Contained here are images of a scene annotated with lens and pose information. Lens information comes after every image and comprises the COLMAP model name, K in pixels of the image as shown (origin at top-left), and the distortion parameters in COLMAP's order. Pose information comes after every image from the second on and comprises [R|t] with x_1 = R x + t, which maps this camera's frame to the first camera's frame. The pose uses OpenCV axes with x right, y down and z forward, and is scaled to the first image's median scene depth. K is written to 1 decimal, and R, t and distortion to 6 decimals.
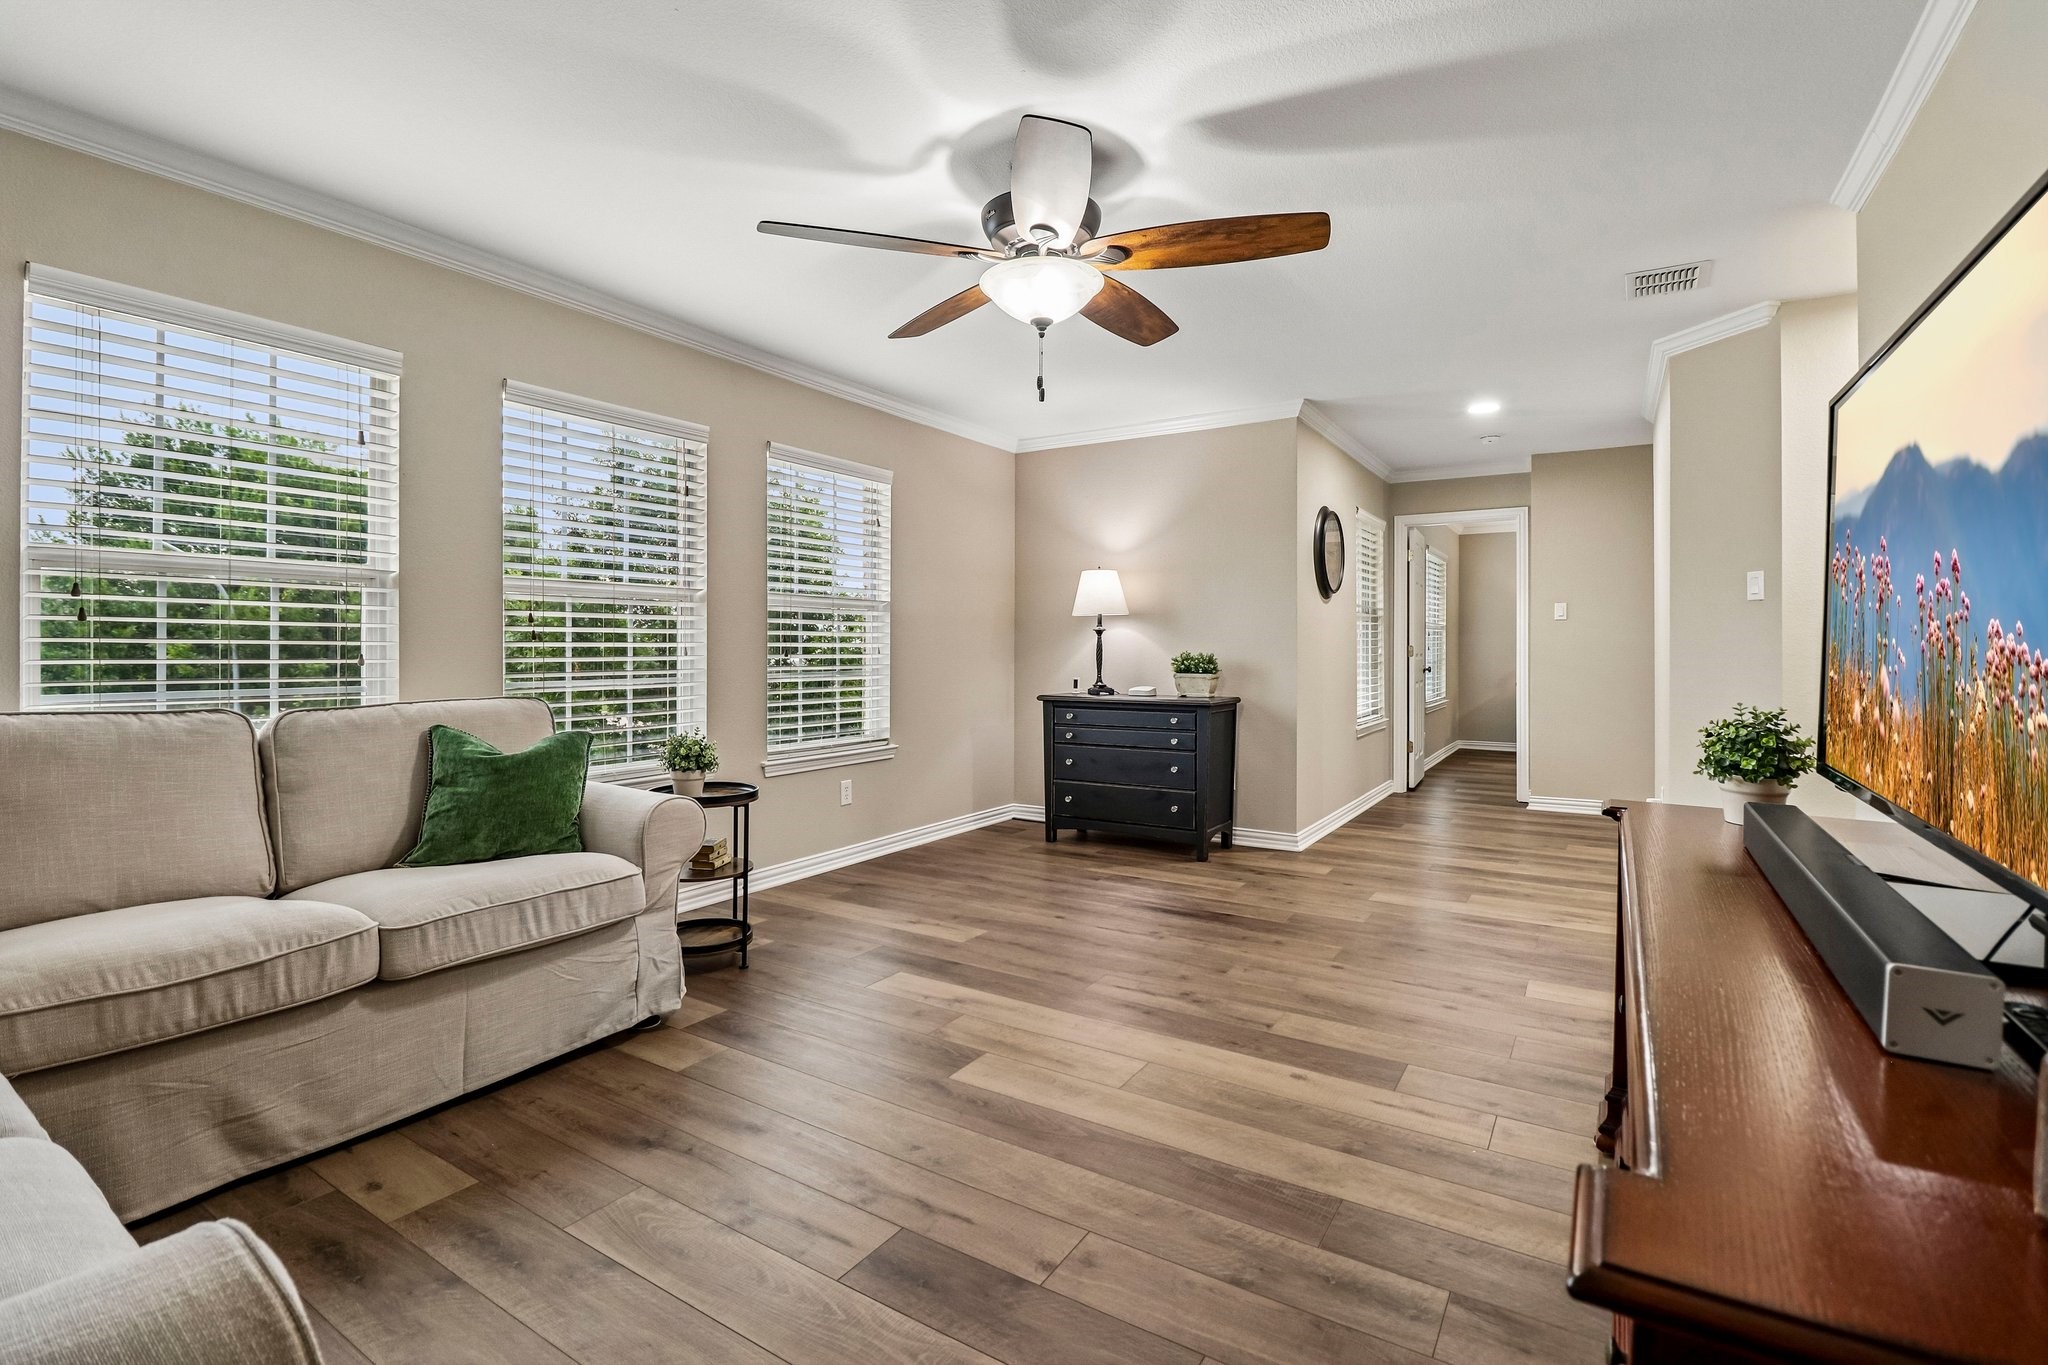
lens RADIAL K [[934.1, 0, 1015.7], [0, 934.1, 652.6], [0, 0, 1]] dist [-0.000367, -0.010634]
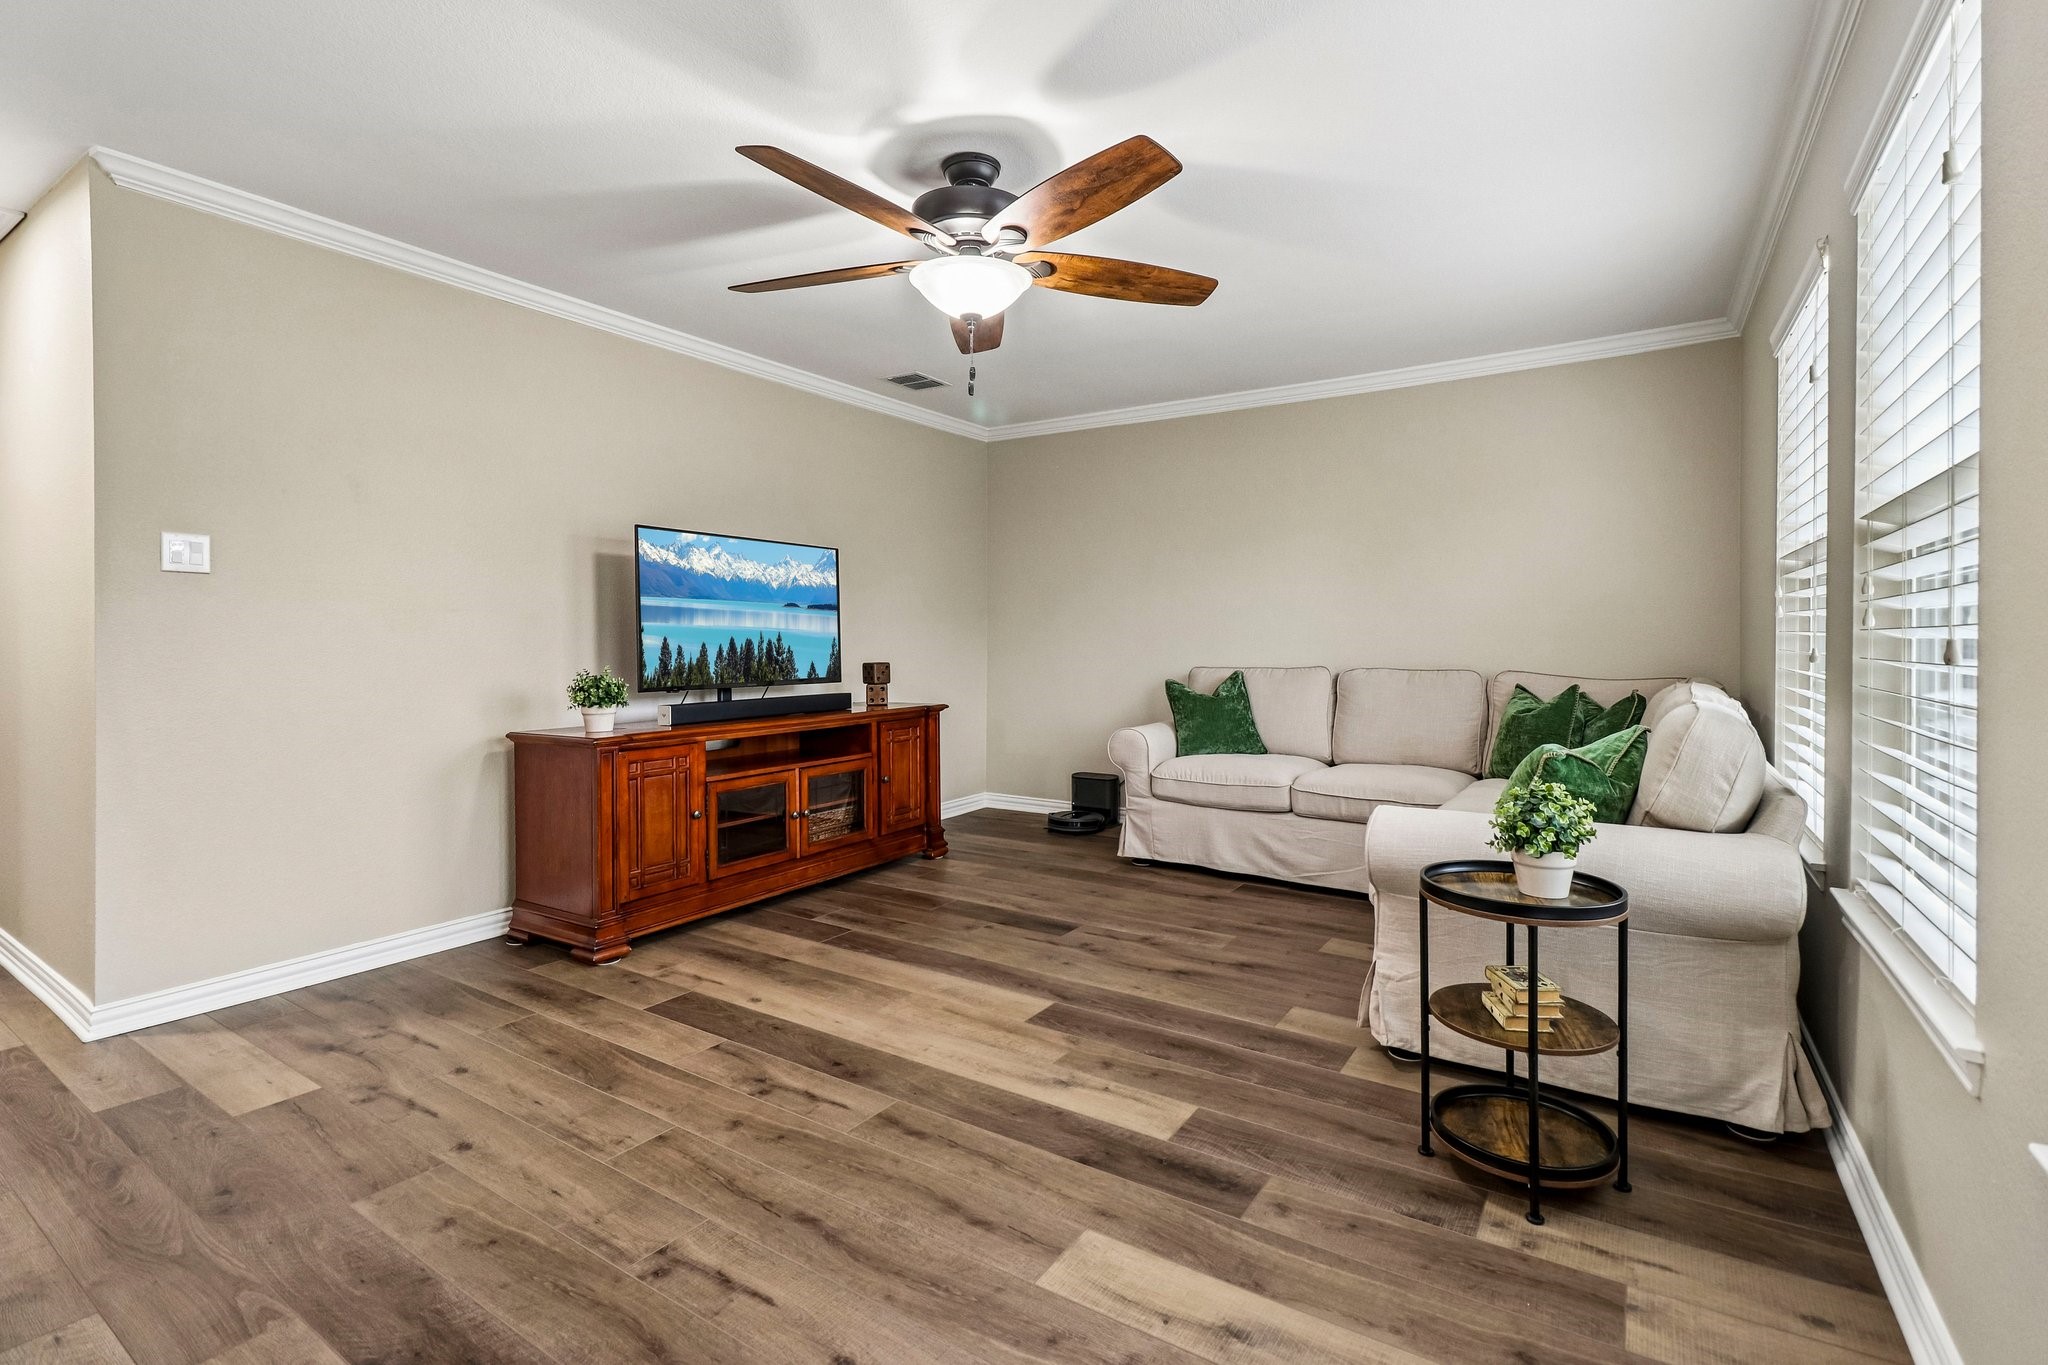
lens RADIAL K [[934.1, 0, 1015.7], [0, 934.1, 652.6], [0, 0, 1]] dist [-0.000367, -0.010634]
pose [[-0.999929, -0.001061, 0.011865, -0.034322], [-0.000863, 0.999860, 0.016721, -0.001179], [-0.011881, 0.016709, -0.999790, 1.995304]]
